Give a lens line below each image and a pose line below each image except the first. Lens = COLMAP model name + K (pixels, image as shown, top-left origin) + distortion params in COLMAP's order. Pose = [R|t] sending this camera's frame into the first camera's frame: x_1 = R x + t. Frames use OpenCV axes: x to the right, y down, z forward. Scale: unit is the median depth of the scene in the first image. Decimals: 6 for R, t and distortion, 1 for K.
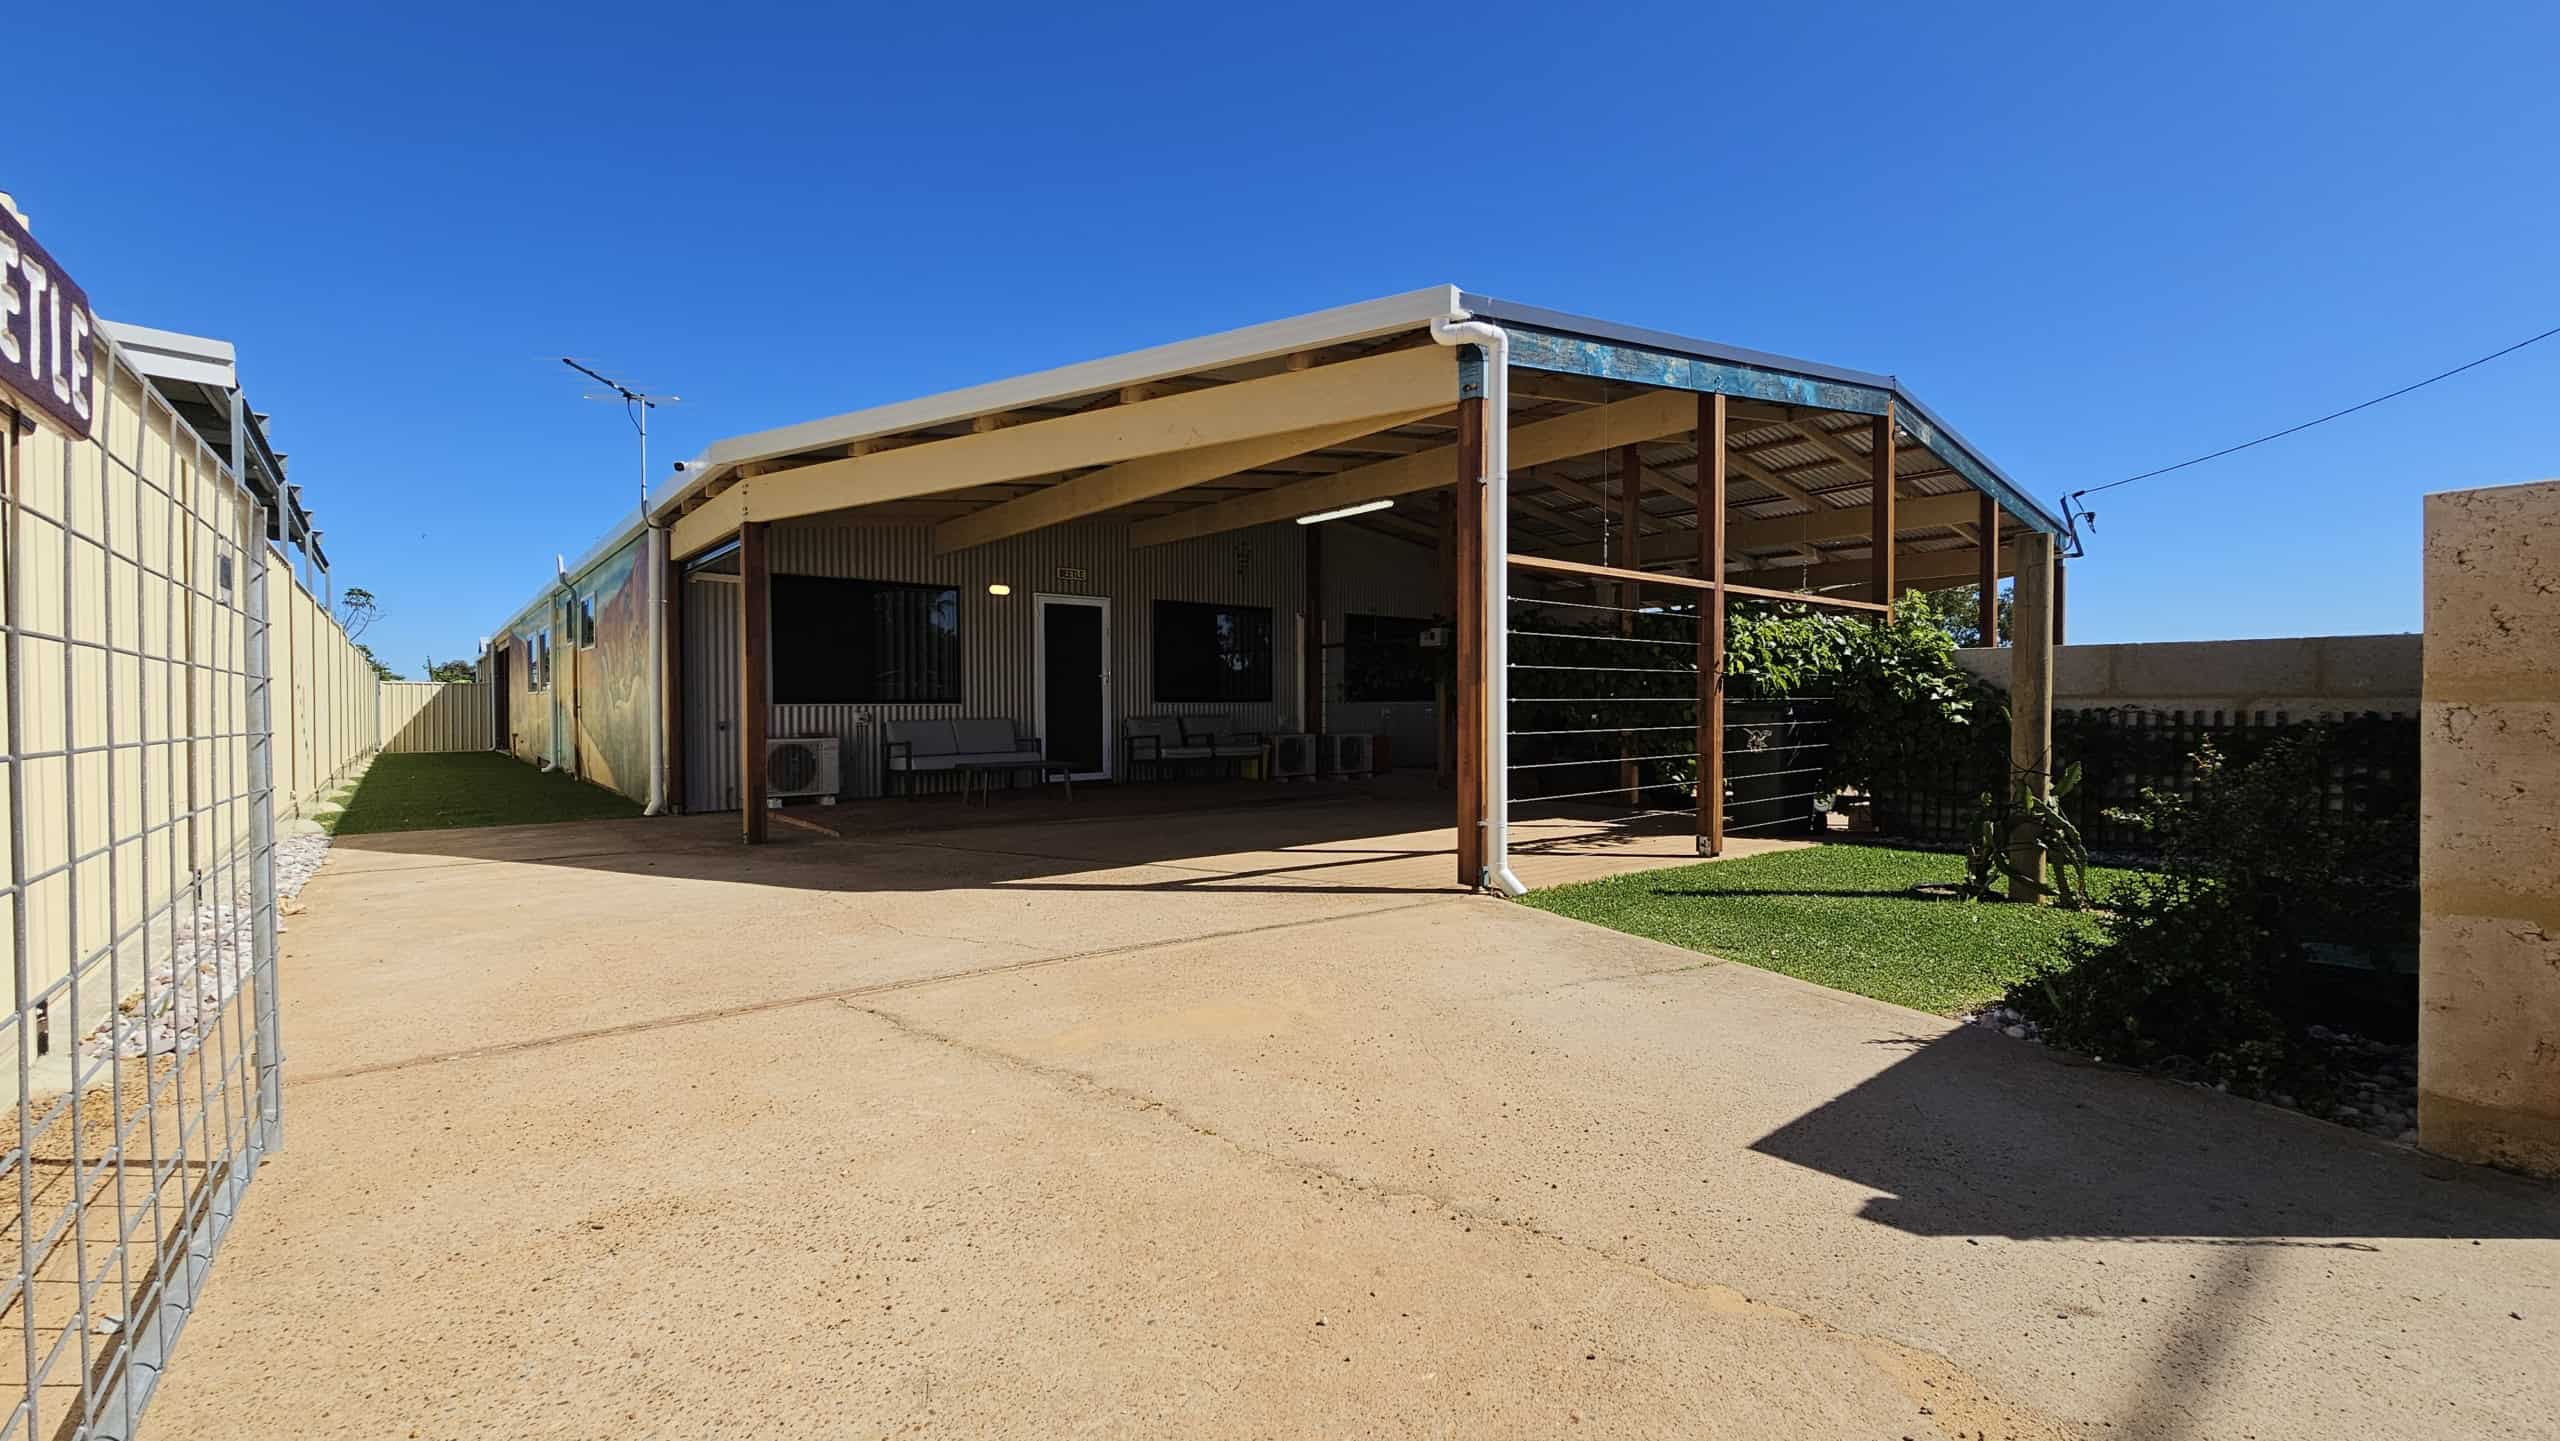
lens RADIAL K [[1036.7, 0, 1280.0], [0, 1036.7, 720.5], [0, 0, 1]] dist [0.001119, 0.000146]
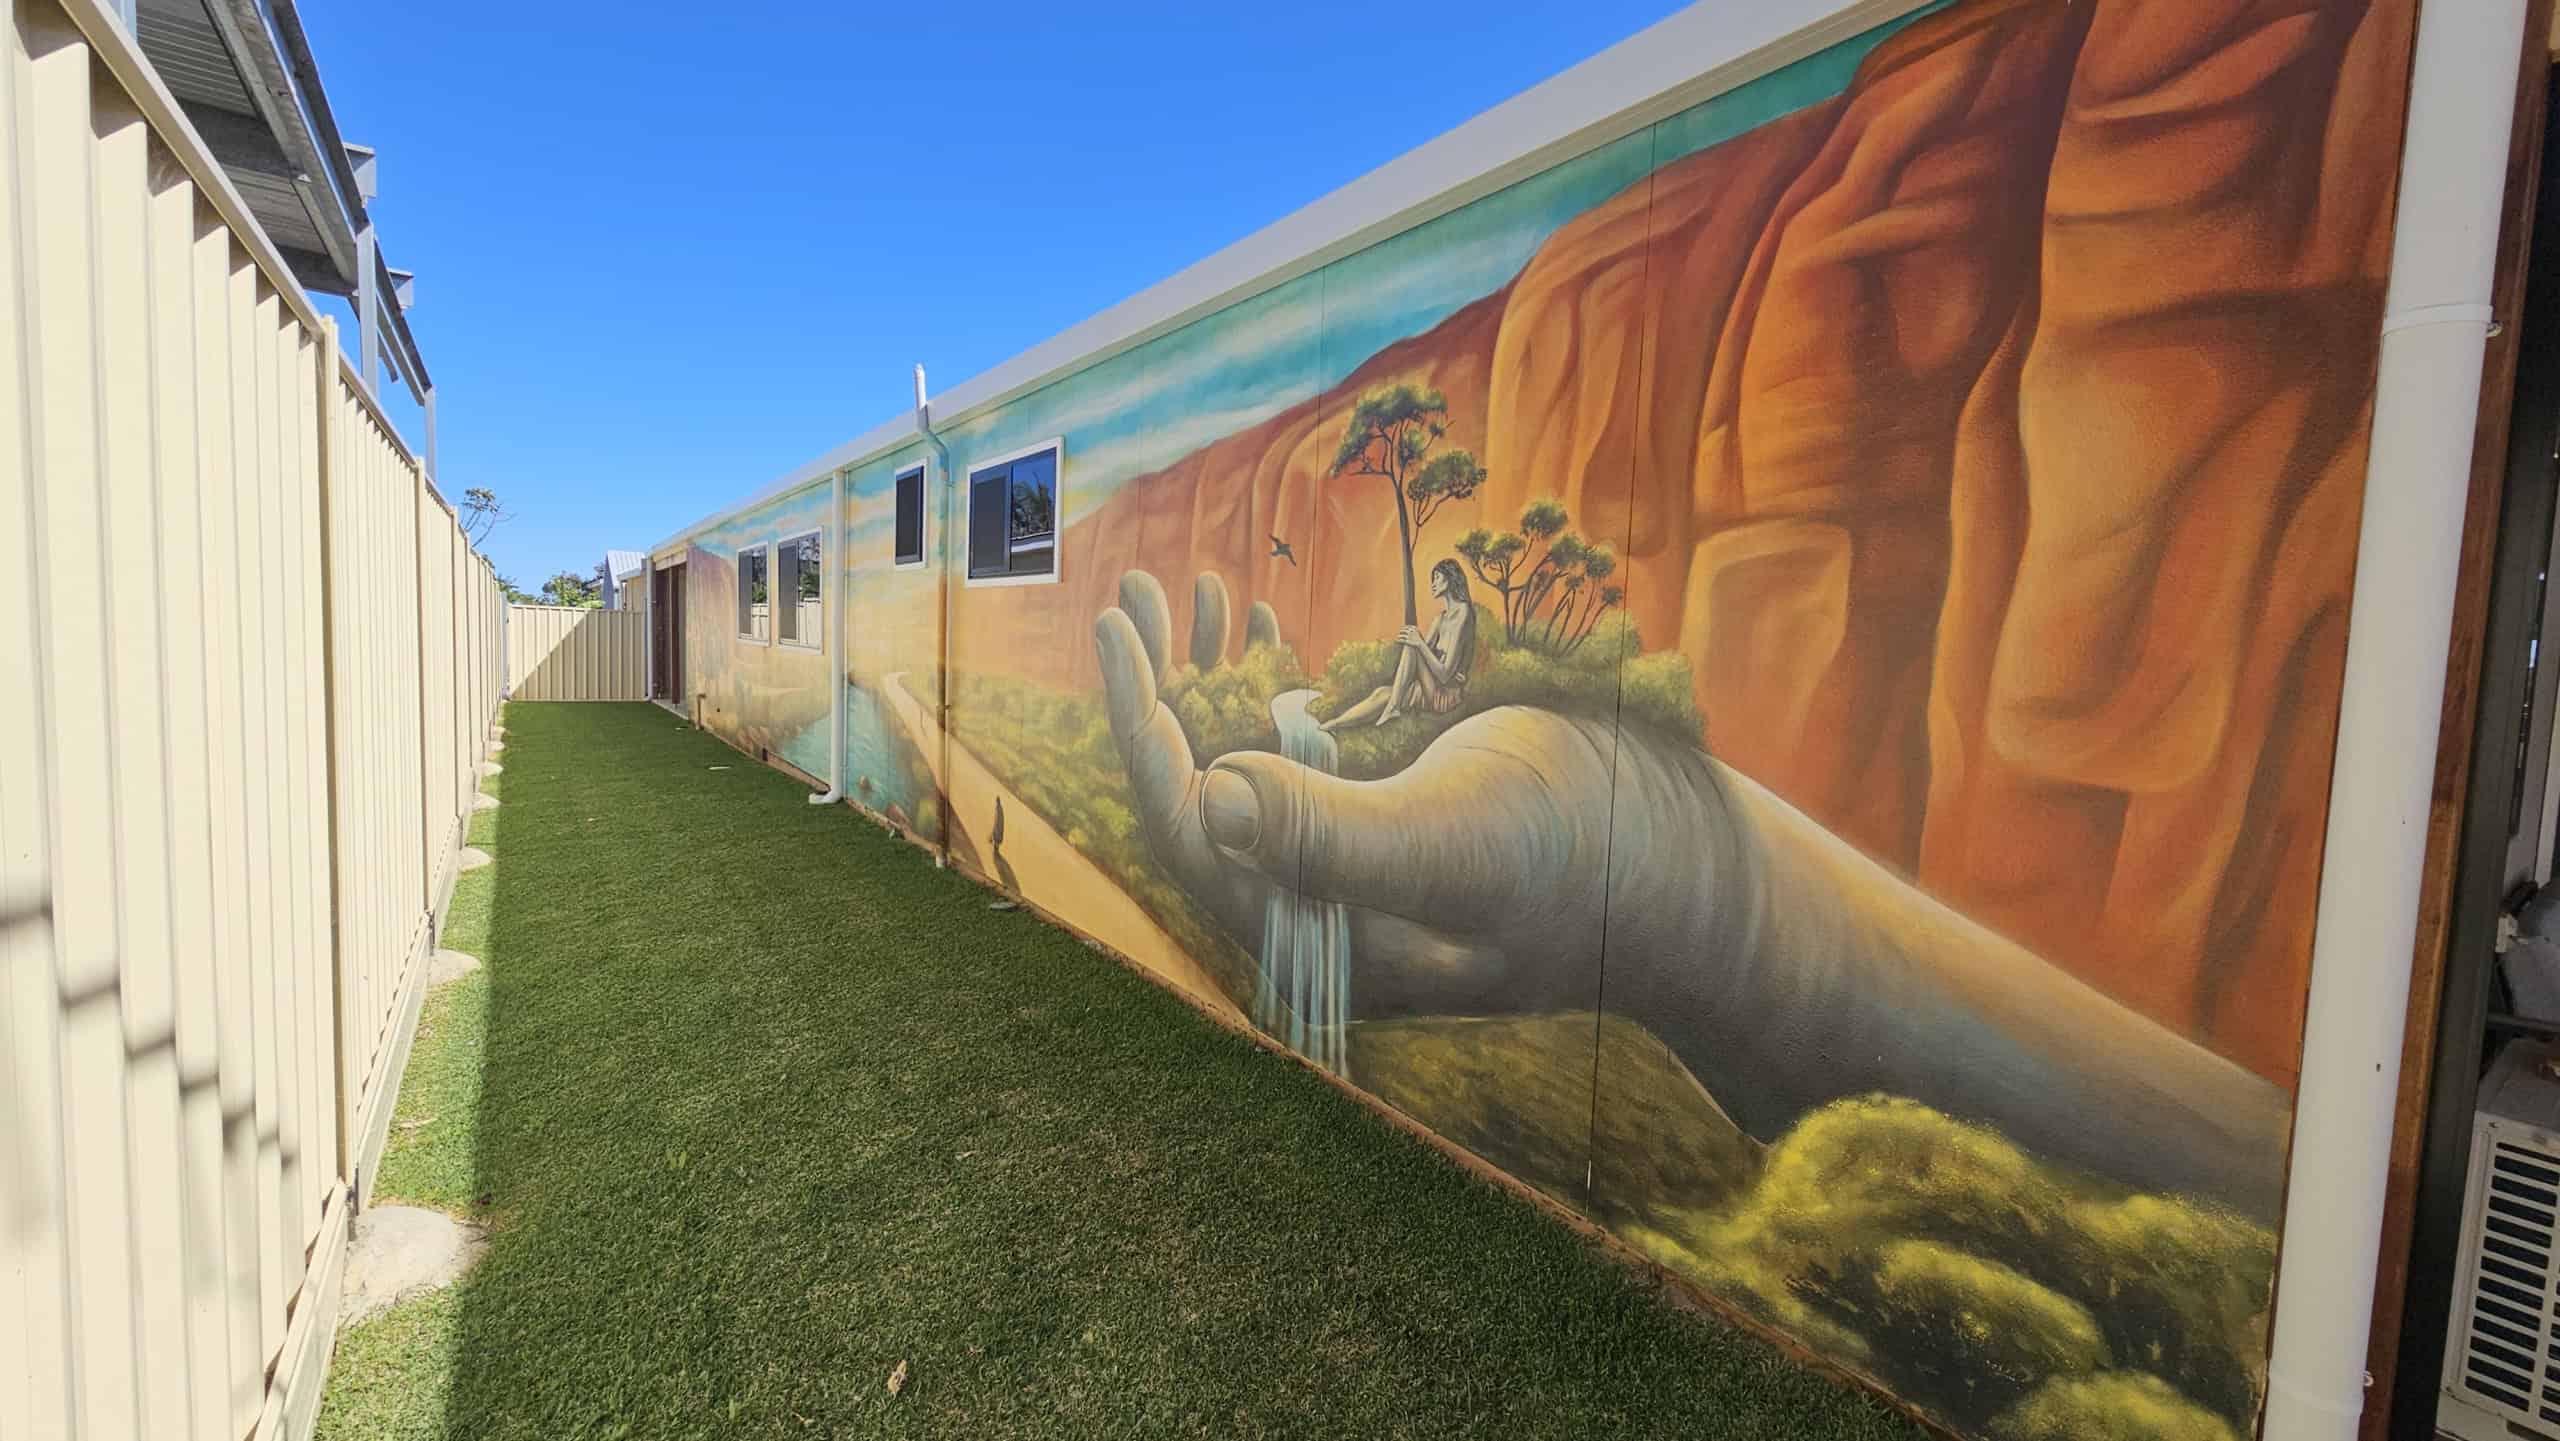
lens RADIAL K [[1036.7, 0, 1280.0], [0, 1036.7, 720.5], [0, 0, 1]] dist [0.001119, 0.000146]
pose [[0.996332, 0.058328, -0.062613, -0.261875], [-0.055400, 0.997333, 0.047518, -0.019557], [0.065218, -0.043875, 0.996906, 0.287371]]
